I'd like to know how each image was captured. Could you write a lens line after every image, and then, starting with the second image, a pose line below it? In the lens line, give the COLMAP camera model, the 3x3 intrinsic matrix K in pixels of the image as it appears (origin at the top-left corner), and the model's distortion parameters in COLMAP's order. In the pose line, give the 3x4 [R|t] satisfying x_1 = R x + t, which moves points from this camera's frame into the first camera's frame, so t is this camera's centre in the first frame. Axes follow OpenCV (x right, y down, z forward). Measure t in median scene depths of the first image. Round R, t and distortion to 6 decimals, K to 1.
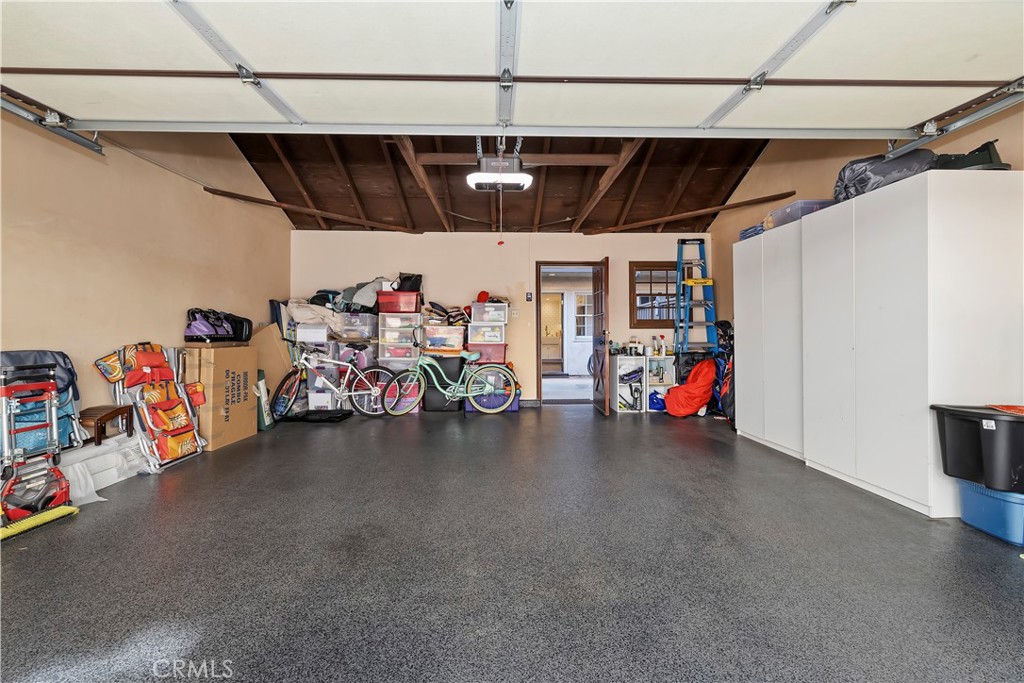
lens RADIAL K [[436.8, 0, 514.7], [0, 436.8, 336.3], [0, 0, 1]] dist [-0.001813, 0.002293]
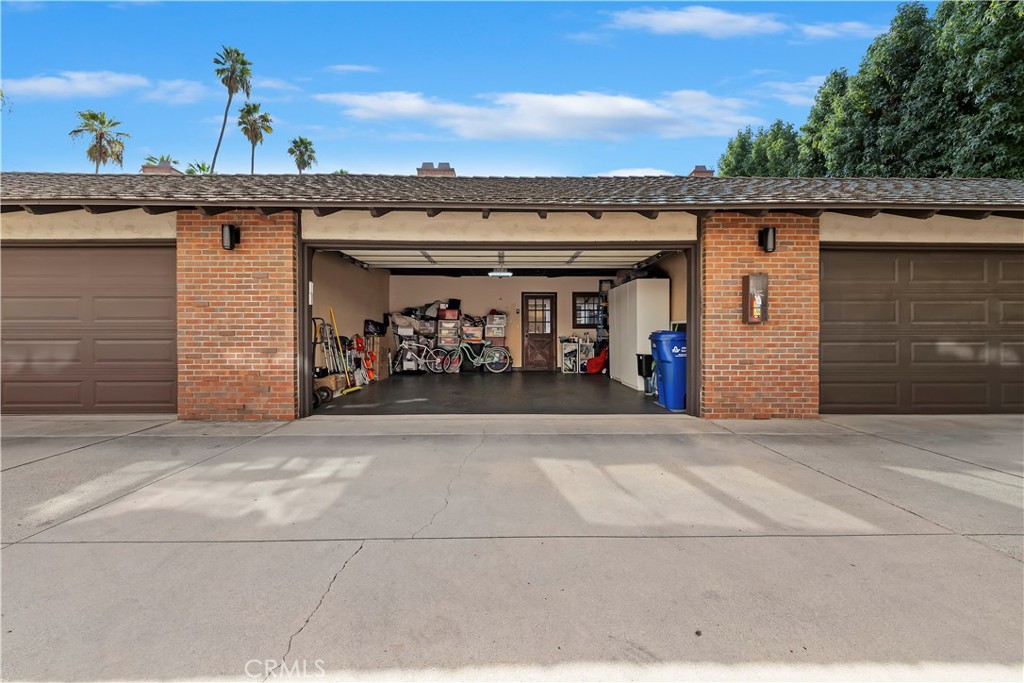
lens RADIAL K [[436.8, 0, 521.9], [0, 436.8, 340.3], [0, 0, 1]] dist [-0.001813, 0.002293]
pose [[0.999984, 0.003556, -0.004504, 0.065640], [-0.003491, 0.999891, 0.014371, 0.006370], [0.004555, -0.014355, 0.999887, -0.941510]]
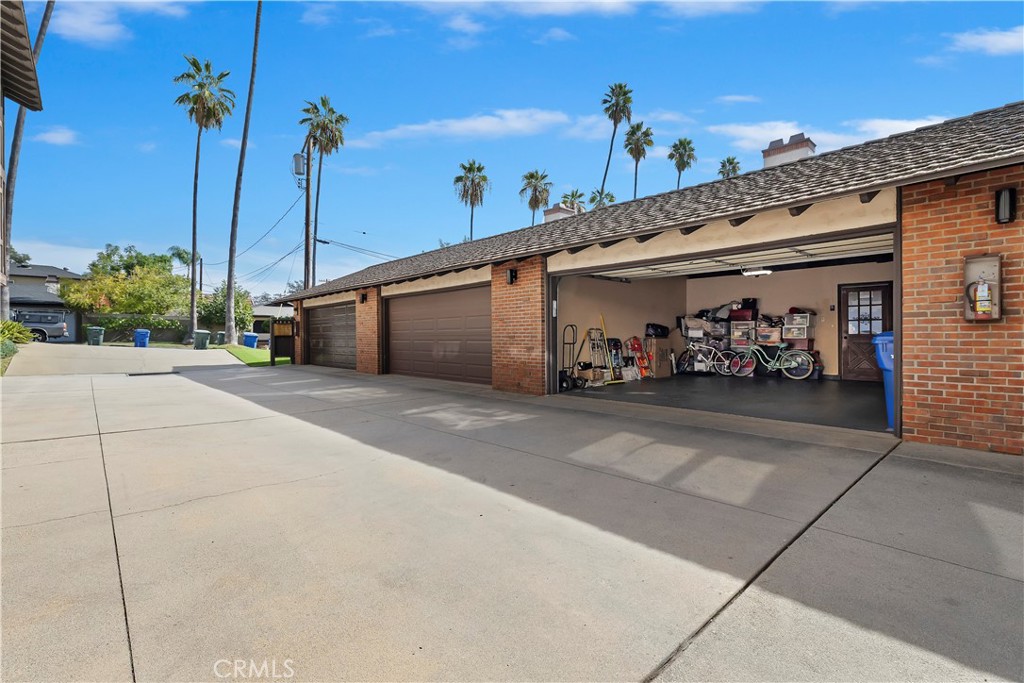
lens RADIAL K [[477.1, 0, 505.3], [0, 477.1, 335.8], [0, 0, 1]] dist [0.000973, 0.000519]
pose [[0.646718, -0.000357, -0.762729, 0.633812], [0.002882, 0.999994, 0.001976, 0.000990], [0.762723, -0.003476, 0.646715, -1.070854]]
